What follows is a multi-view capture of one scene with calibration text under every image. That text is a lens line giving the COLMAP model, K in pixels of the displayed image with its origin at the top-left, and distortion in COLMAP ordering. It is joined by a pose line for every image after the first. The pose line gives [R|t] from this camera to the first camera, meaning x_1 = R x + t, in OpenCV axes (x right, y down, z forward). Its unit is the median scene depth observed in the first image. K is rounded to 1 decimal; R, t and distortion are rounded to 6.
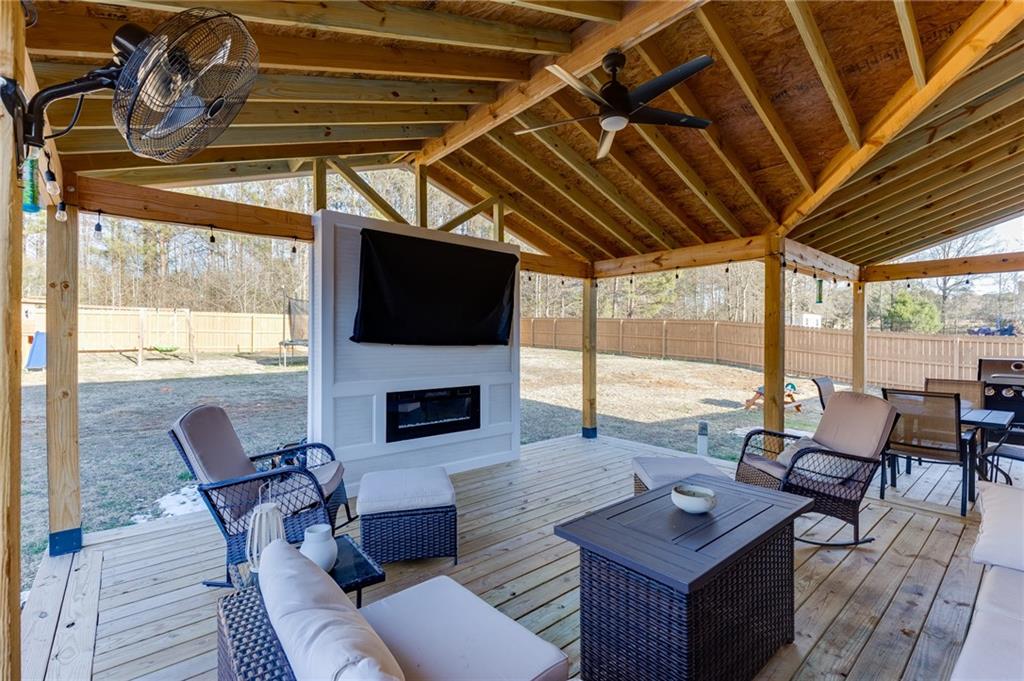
lens RADIAL K [[456.4, 0, 517.1], [0, 456.4, 340.0], [0, 0, 1]] dist [0.004683, -0.000547]
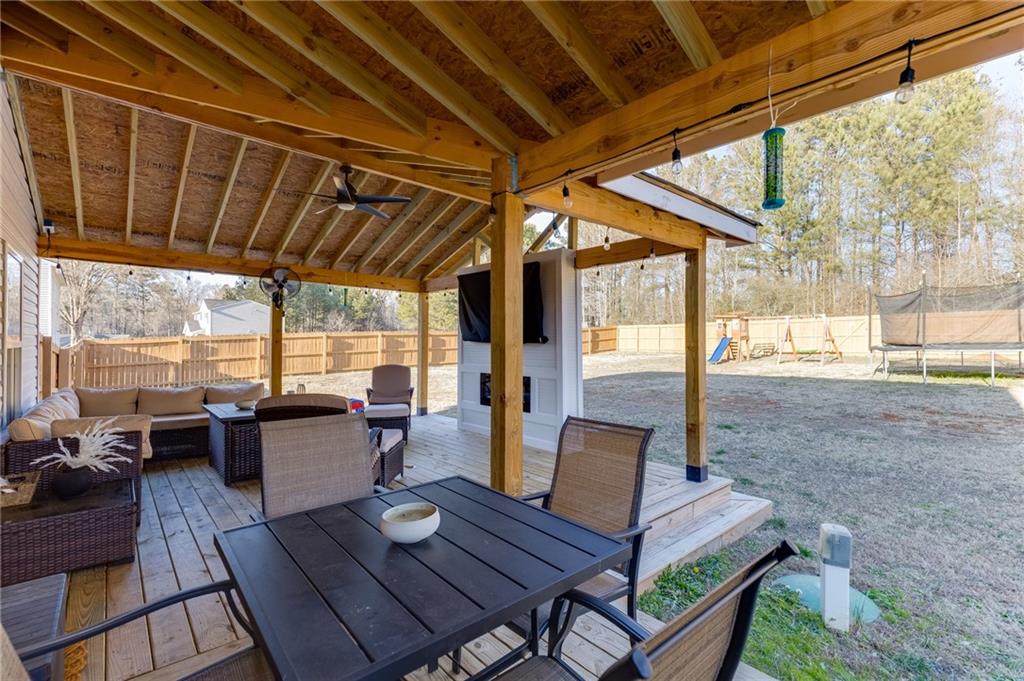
lens RADIAL K [[456.4, 0, 515.2], [0, 456.4, 338.7], [0, 0, 1]] dist [0.004683, -0.000547]
pose [[0.014151, -0.007469, -0.999872, 0.850099], [-0.008031, 0.999939, -0.007583, 0.006818], [0.999868, 0.008137, 0.014090, 0.724319]]
